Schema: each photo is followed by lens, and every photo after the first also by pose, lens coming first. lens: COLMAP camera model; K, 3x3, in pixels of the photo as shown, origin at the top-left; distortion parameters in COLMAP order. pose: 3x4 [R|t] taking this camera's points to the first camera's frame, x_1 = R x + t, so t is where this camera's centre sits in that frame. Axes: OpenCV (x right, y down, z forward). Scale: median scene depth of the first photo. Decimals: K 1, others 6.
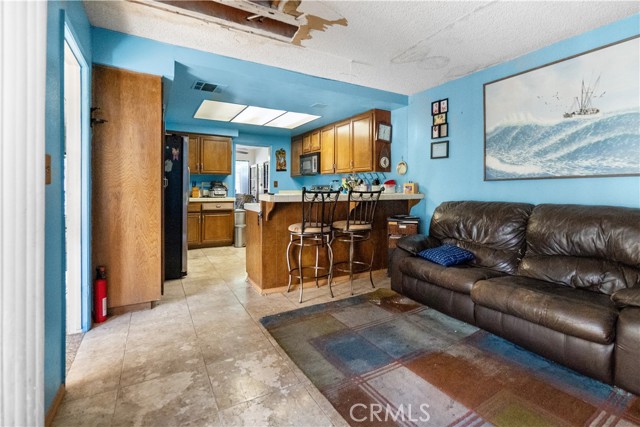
lens RADIAL K [[300.5, 0, 322.6], [0, 300.5, 192.4], [0, 0, 1]] dist [0.000883, 0.000077]
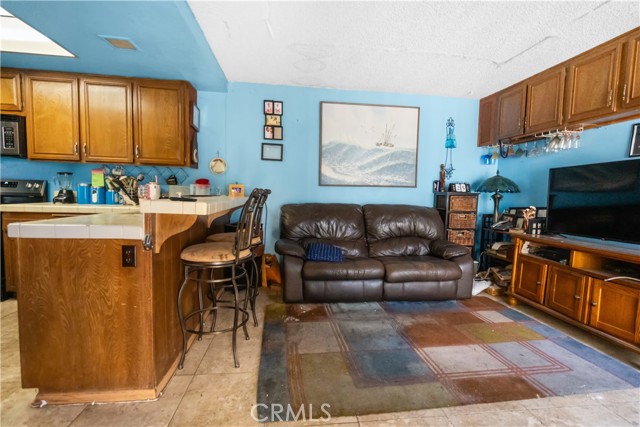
lens RADIAL K [[293.0, 0, 320.0], [0, 293.0, 213.5], [0, 0, 1]] dist [-0.000480, 0.000068]
pose [[0.383420, -0.058724, 0.921705, -0.462016], [-0.011421, 0.997599, 0.068310, -0.007179], [-0.923503, -0.036718, 0.381829, 0.491670]]
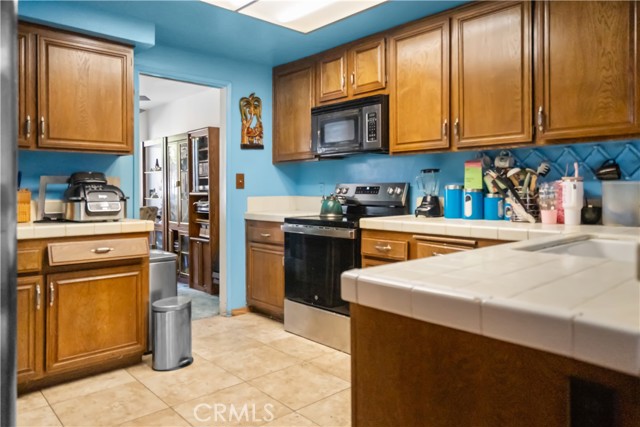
lens RADIAL K [[450.6, 0, 319.2], [0, 450.6, 192.4], [0, 0, 1]] dist [0.002215, -0.000515]
pose [[0.974890, -0.011518, 0.222390, -0.345436], [0.013587, 0.999877, -0.007776, -0.012143], [-0.222273, 0.010602, 0.974927, 0.729210]]
